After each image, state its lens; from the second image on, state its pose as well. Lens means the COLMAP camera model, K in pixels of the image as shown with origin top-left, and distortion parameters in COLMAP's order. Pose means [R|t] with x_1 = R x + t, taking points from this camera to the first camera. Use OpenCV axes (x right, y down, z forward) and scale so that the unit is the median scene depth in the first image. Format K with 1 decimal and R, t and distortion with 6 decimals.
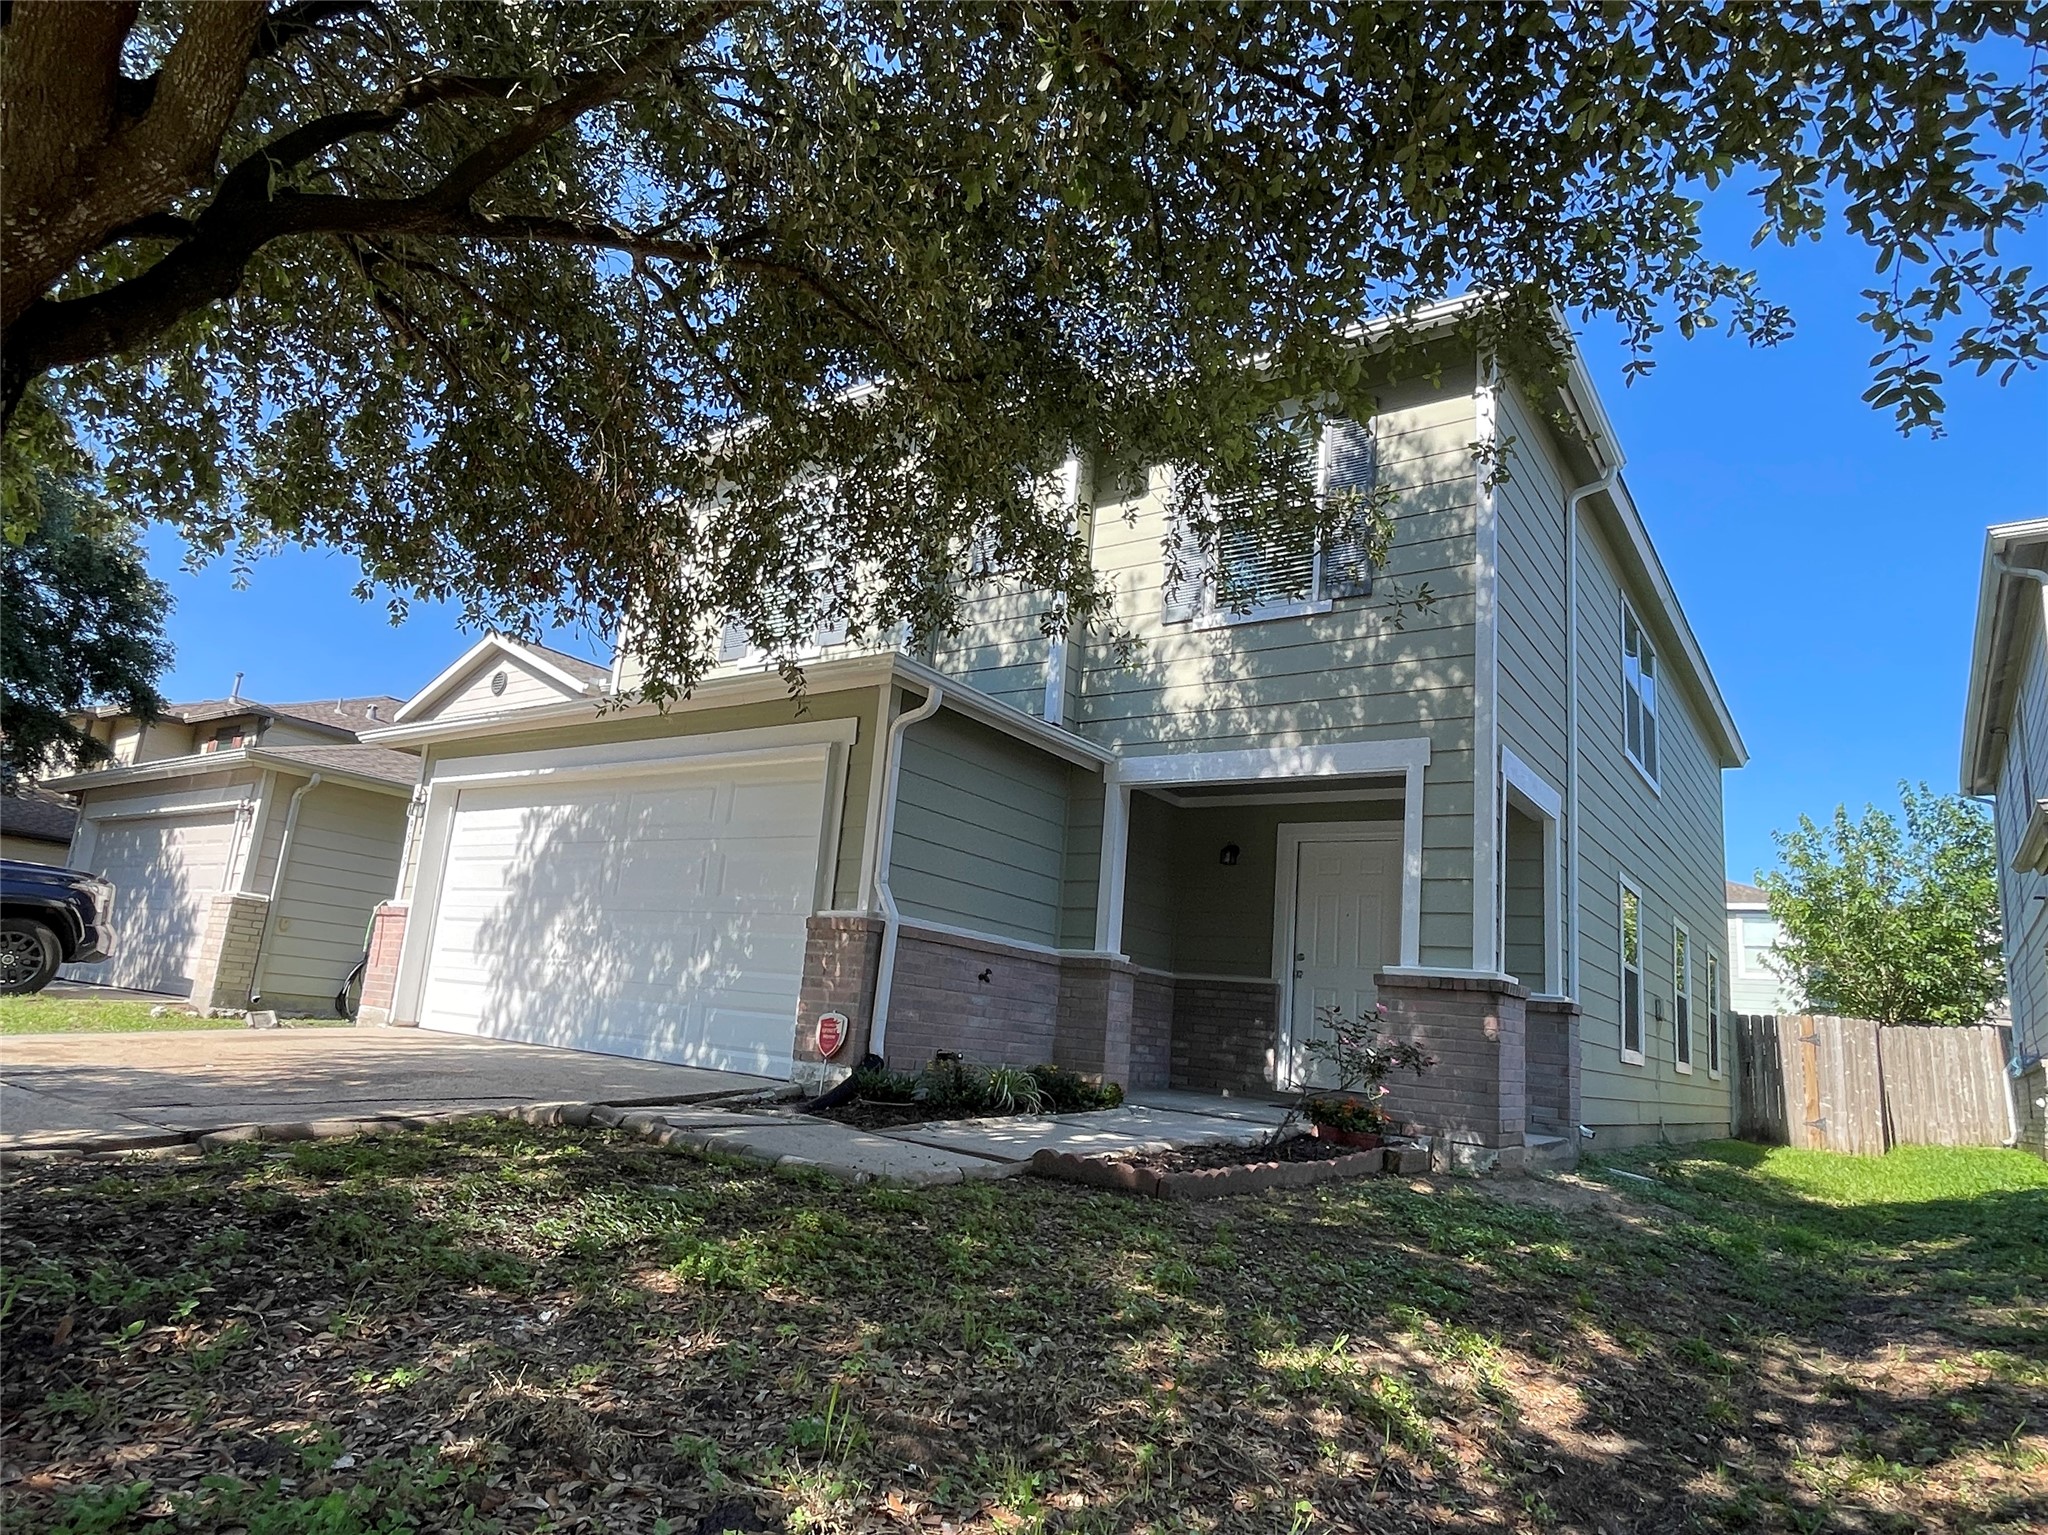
lens RADIAL K [[1165.1, 0, 1026.9], [0, 1165.1, 762.5], [0, 0, 1]] dist [-0.002103, -0.000167]
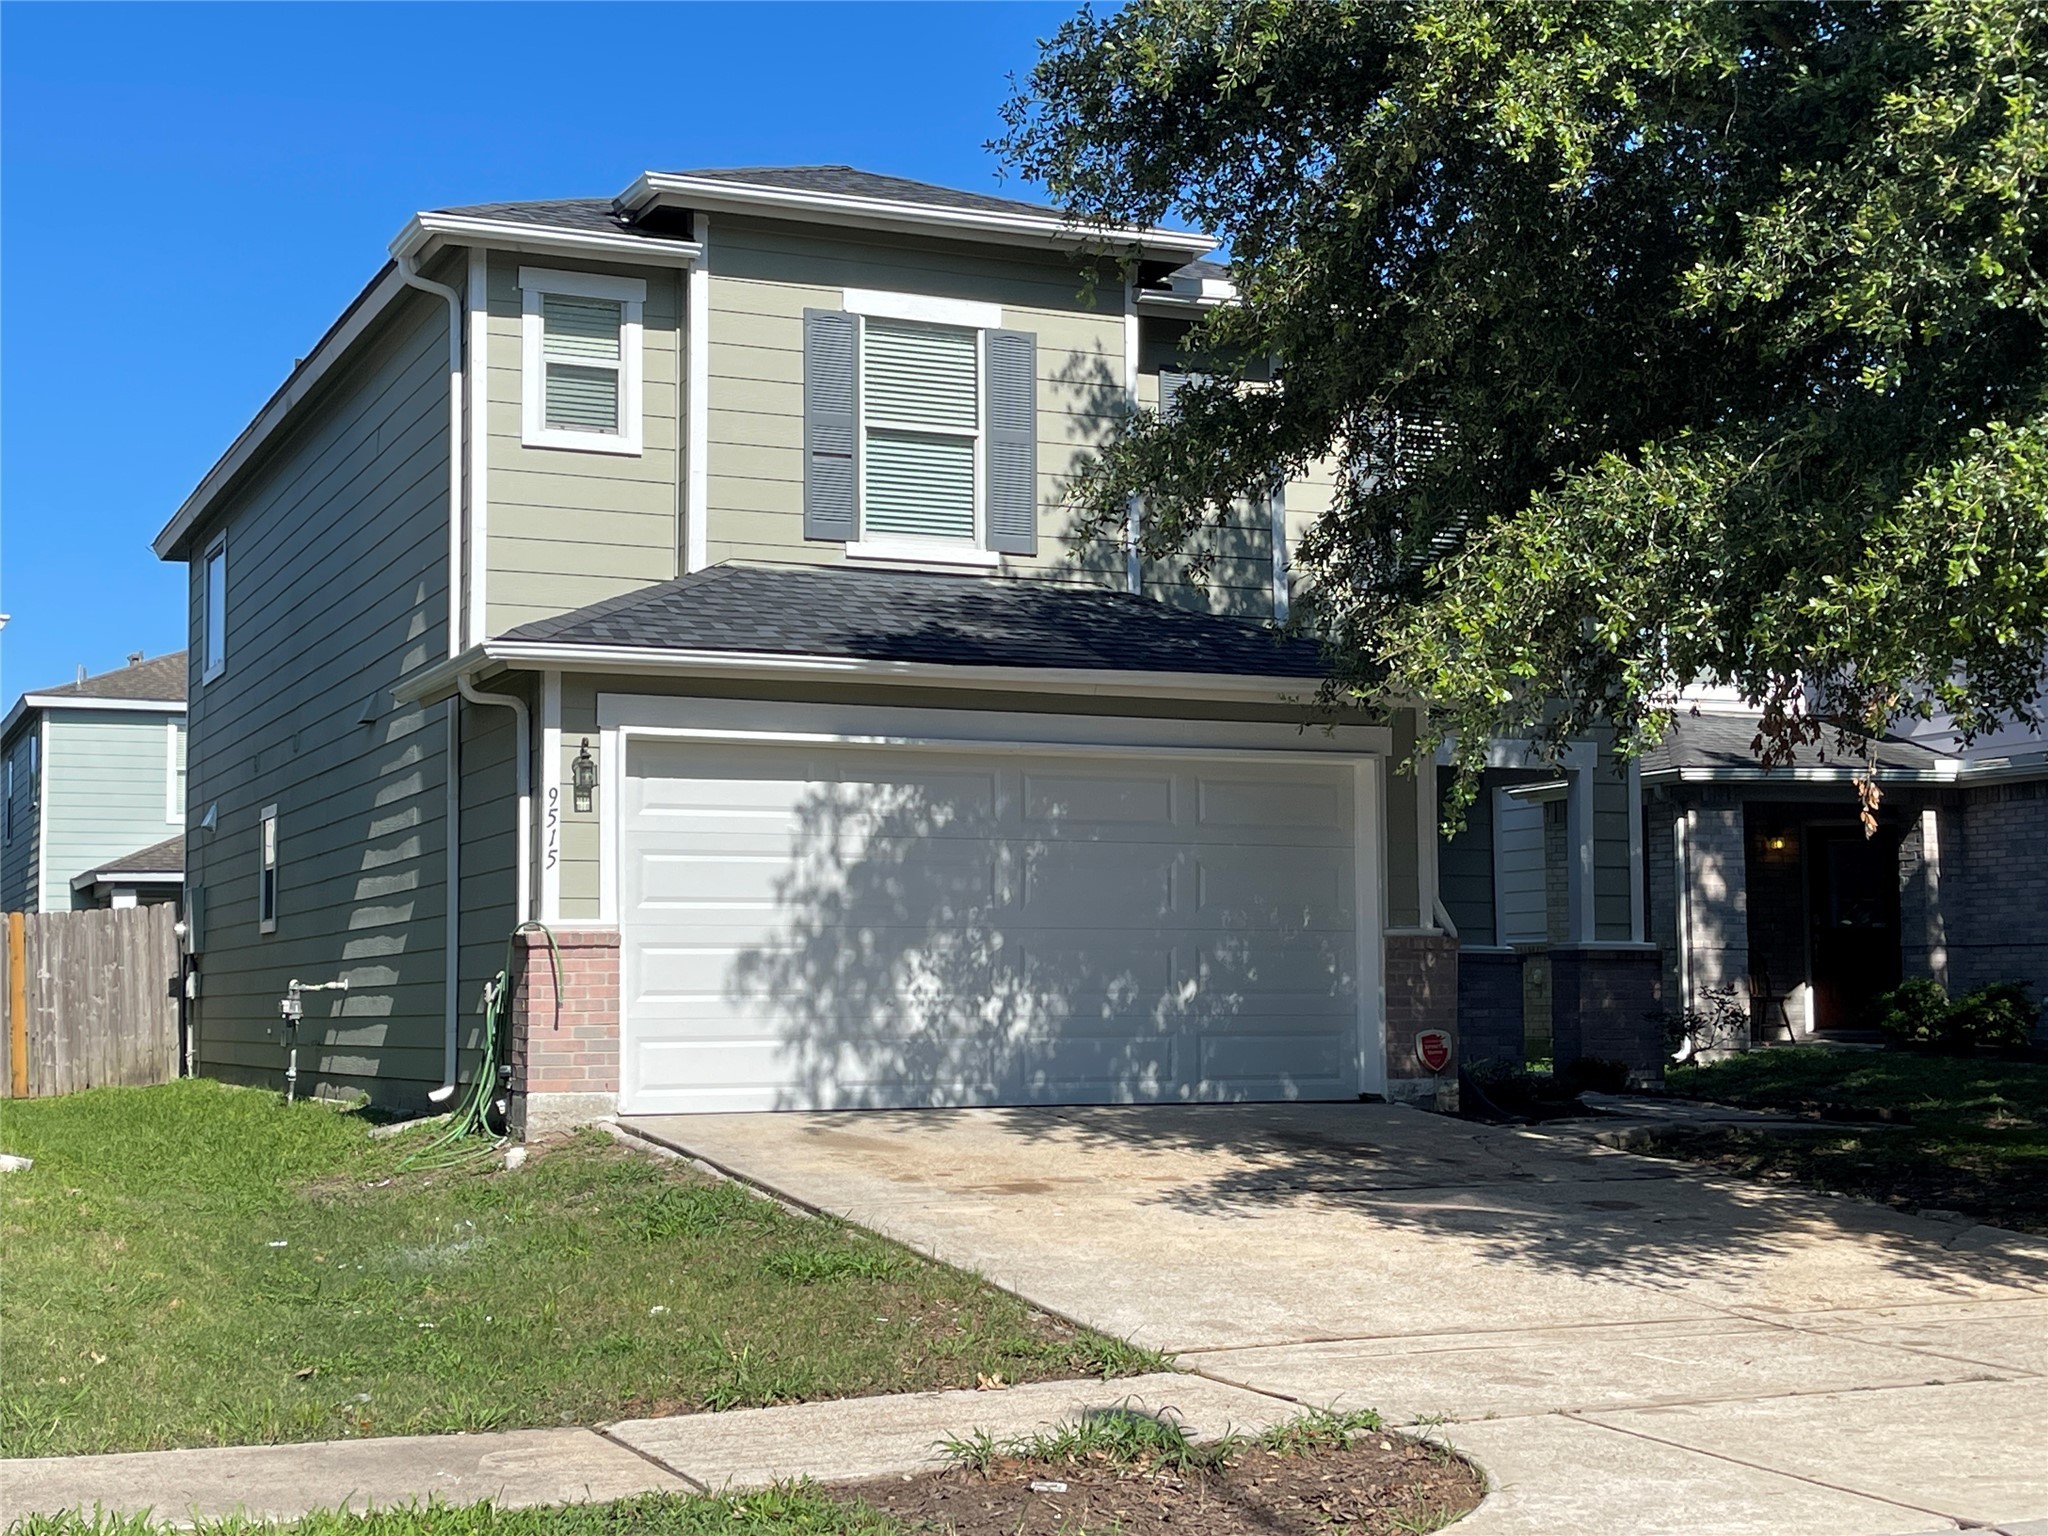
lens RADIAL K [[2865.1, 0, 1025.0], [0, 2865.1, 771.8], [0, 0, 1]] dist [0.027685, 0.000000]
pose [[0.504324, -0.027147, 0.863088, -1.950665], [-0.134763, 0.984784, 0.109721, -0.186454], [-0.852934, -0.171647, 0.492992, 0.064695]]
